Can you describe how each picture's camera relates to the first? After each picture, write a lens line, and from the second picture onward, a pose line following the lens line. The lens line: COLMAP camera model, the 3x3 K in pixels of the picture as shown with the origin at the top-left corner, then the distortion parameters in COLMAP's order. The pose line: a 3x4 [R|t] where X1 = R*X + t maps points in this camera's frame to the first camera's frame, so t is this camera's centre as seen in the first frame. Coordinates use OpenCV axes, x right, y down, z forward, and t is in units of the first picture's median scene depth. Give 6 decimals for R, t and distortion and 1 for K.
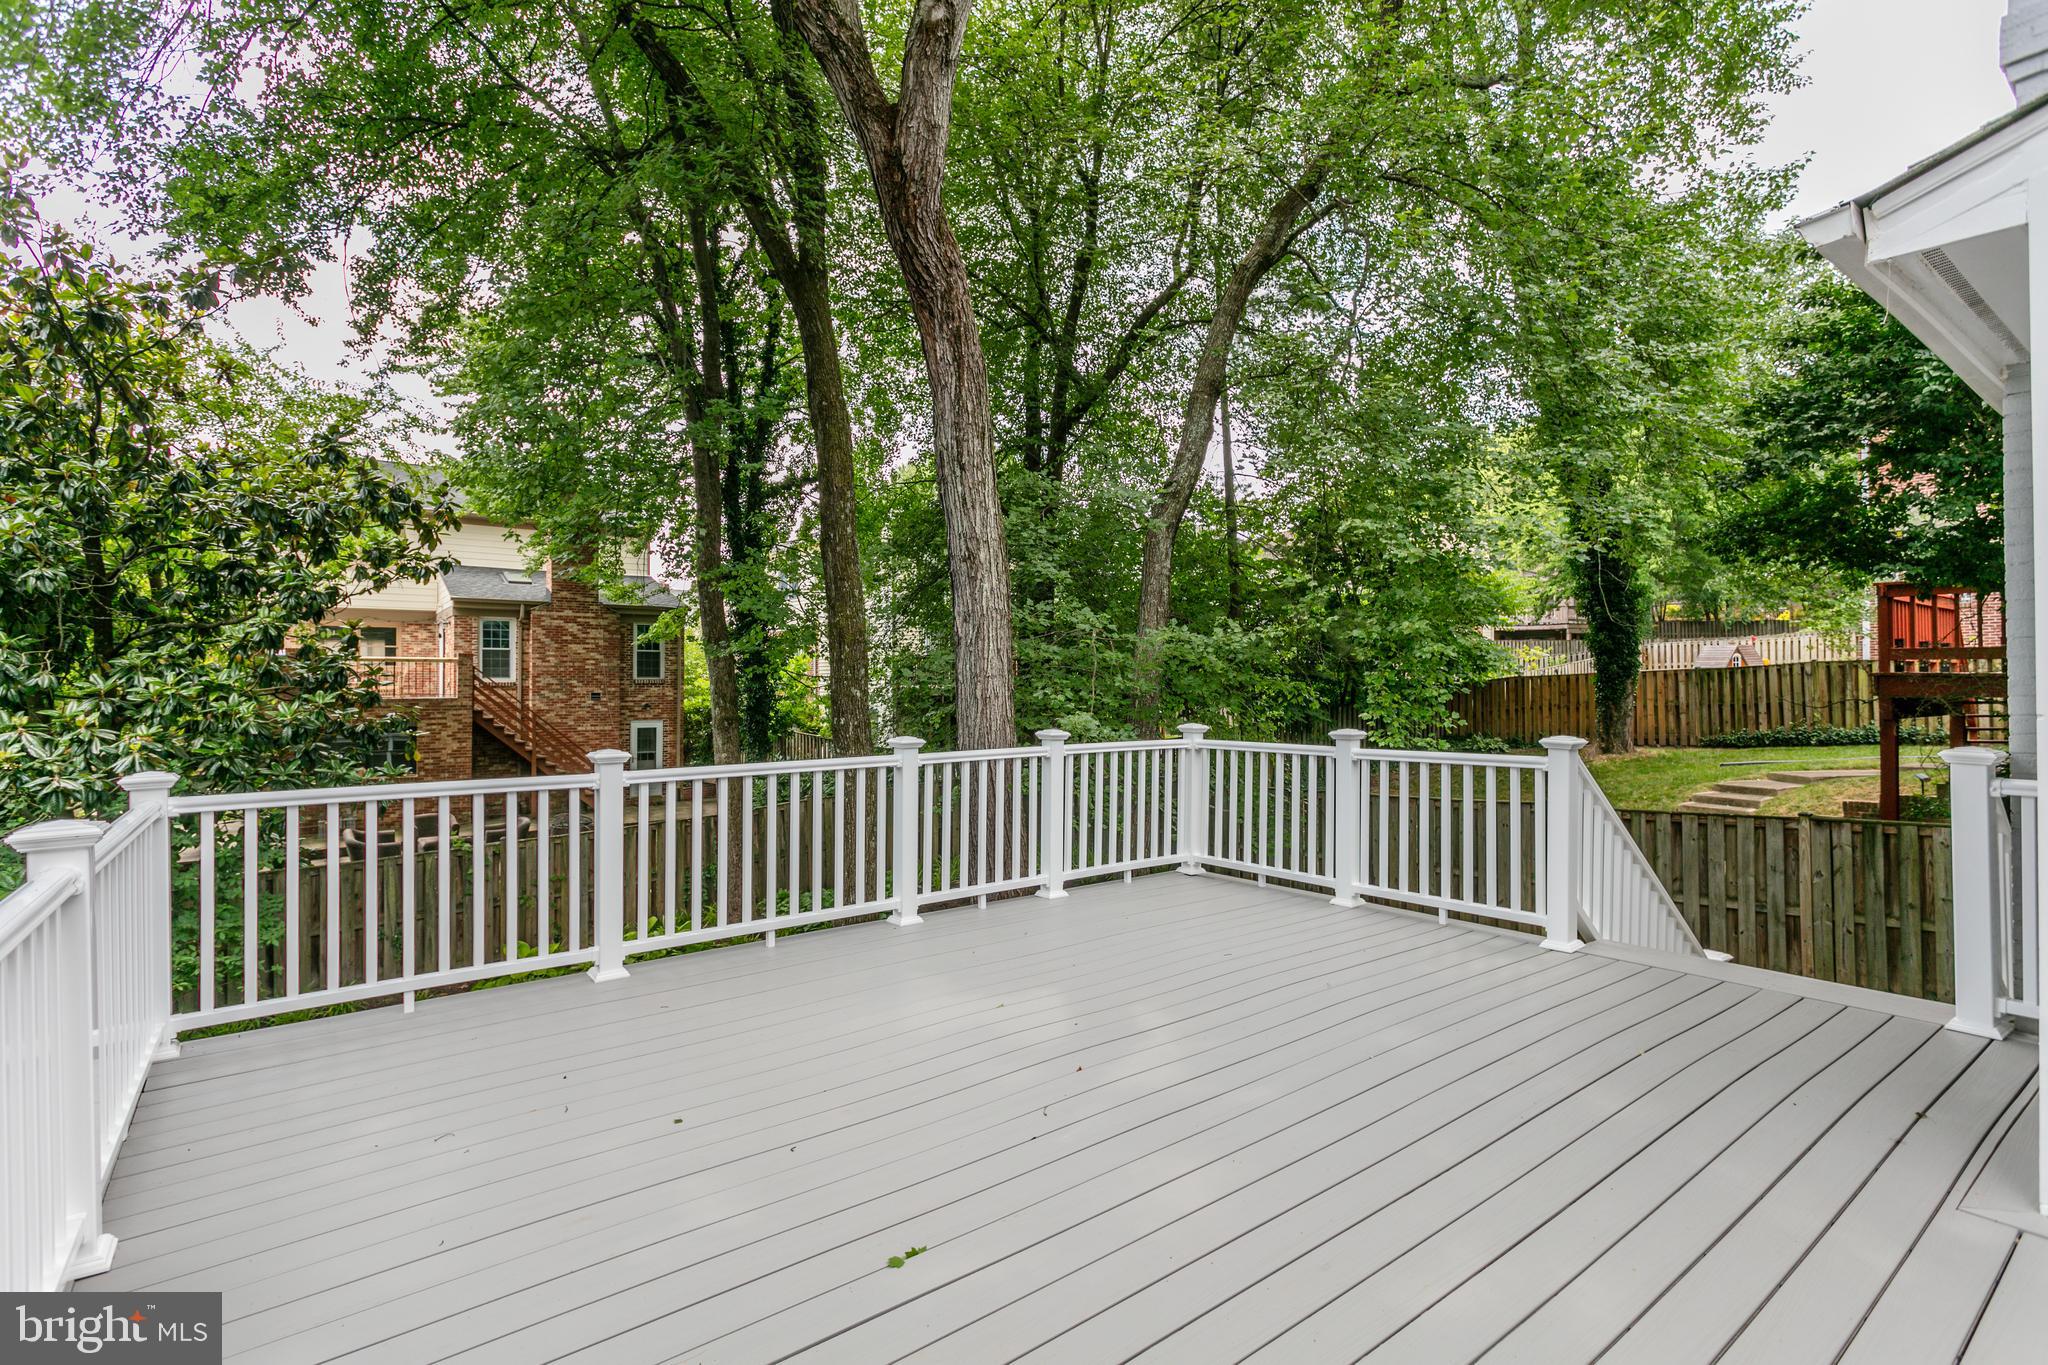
lens RADIAL K [[1035.8, 0, 1026.8], [0, 1035.8, 679.7], [0, 0, 1]] dist [-0.003690, 0.000296]
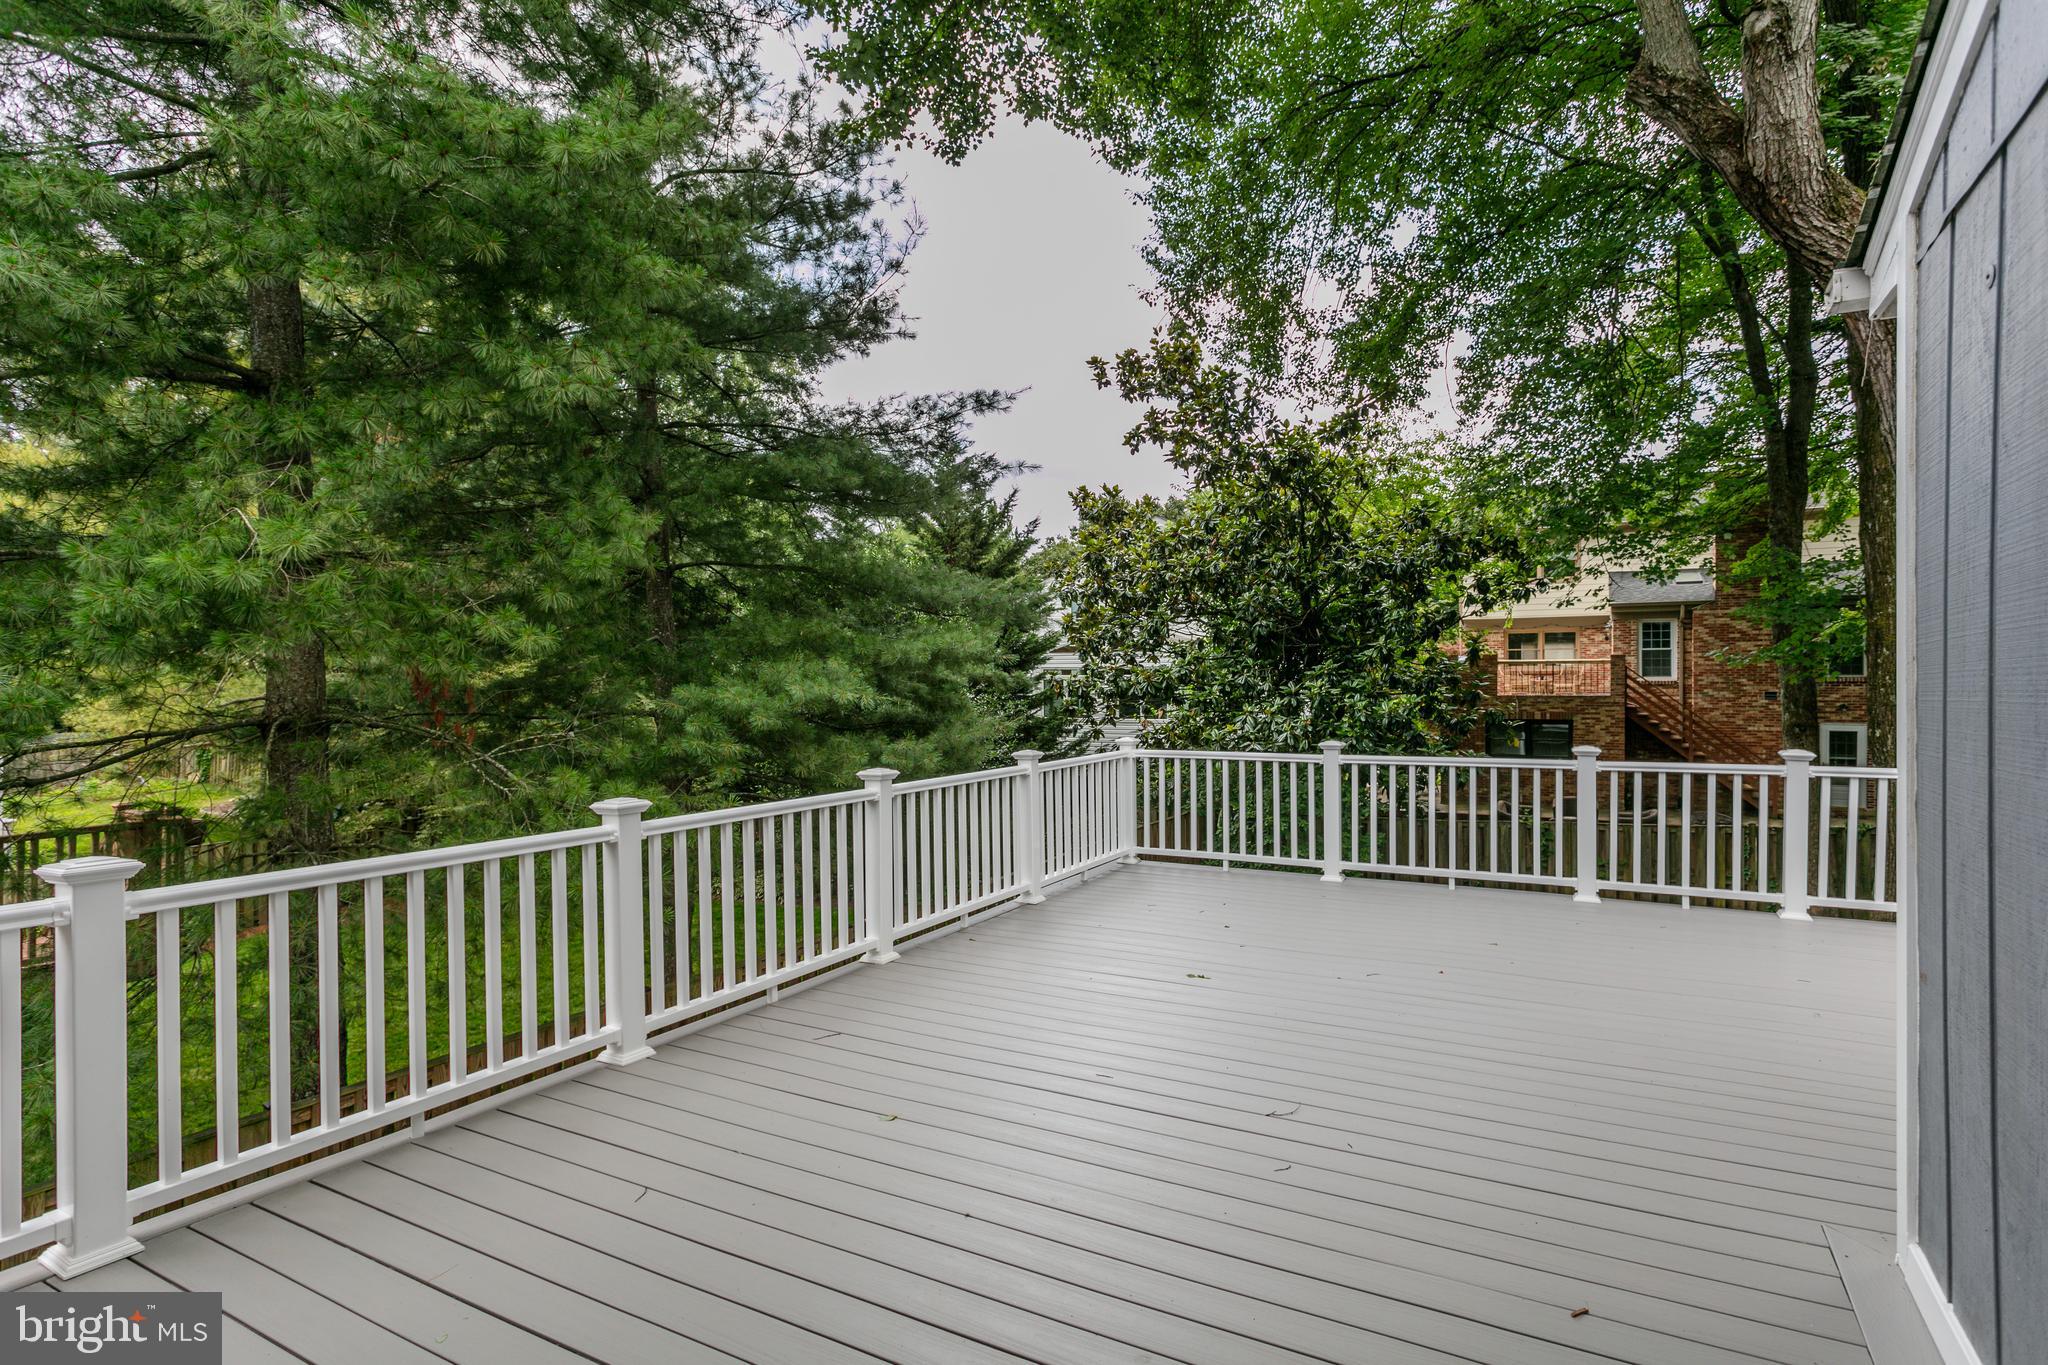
lens RADIAL K [[1016.7, 0, 998.3], [0, 1016.7, 688.4], [0, 0, 1]] dist [0.038605, 0.001557]
pose [[0.391804, 0.009453, -0.920000, 0.200314], [0.007444, 0.999882, 0.013444, -0.009381], [0.920018, -0.012116, 0.391688, -0.025775]]
